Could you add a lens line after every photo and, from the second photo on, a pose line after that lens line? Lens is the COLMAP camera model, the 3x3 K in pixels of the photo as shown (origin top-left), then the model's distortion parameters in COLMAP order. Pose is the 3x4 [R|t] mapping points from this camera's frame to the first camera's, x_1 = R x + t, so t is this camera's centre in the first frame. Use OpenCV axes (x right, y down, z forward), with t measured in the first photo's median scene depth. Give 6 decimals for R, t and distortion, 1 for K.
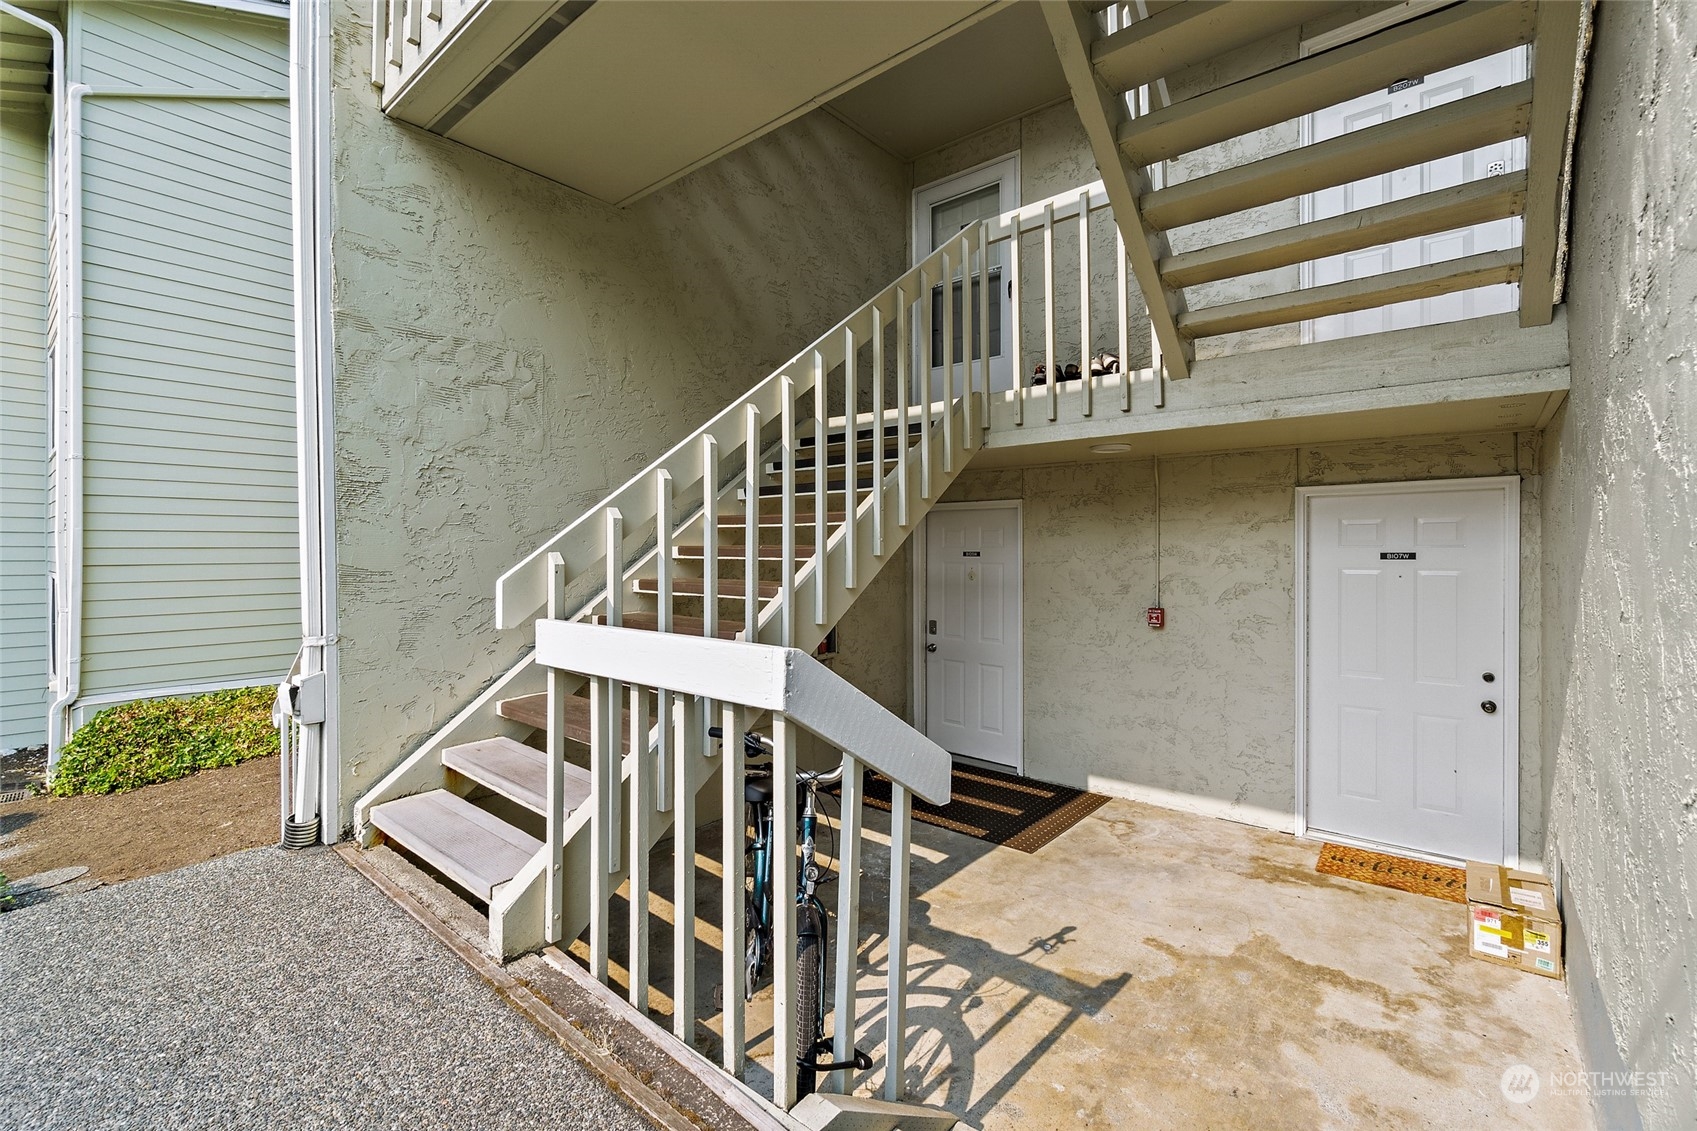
lens RADIAL K [[738.9, 0, 843.9], [0, 738.9, 544.2], [0, 0, 1]] dist [-0.002761, -0.000236]
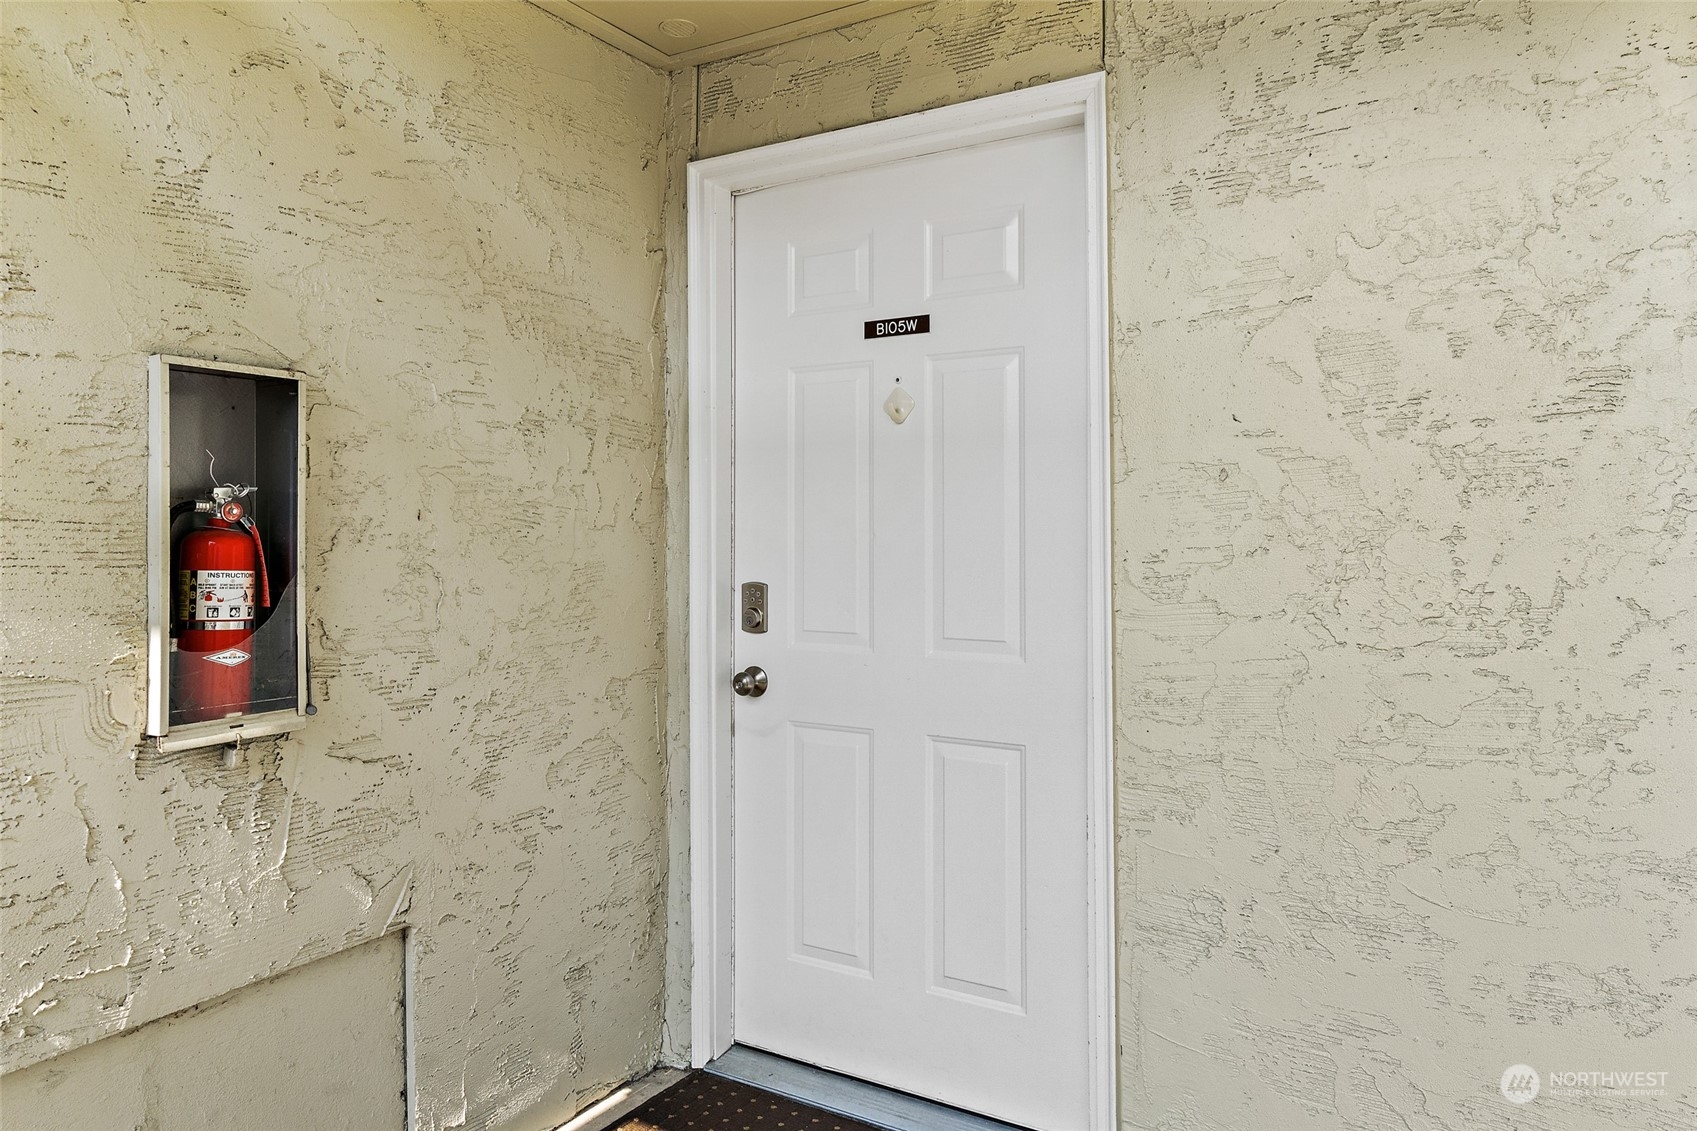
lens RADIAL K [[1114.9, 0, 848.2], [0, 1114.9, 532.6], [0, 0, 1]] dist [-0.001334, -0.000359]
pose [[0.986265, 0.002624, 0.165153, 0.090672], [-0.001530, 0.999976, -0.006753, 0.092697], [-0.165166, 0.006407, 0.986245, 0.619578]]
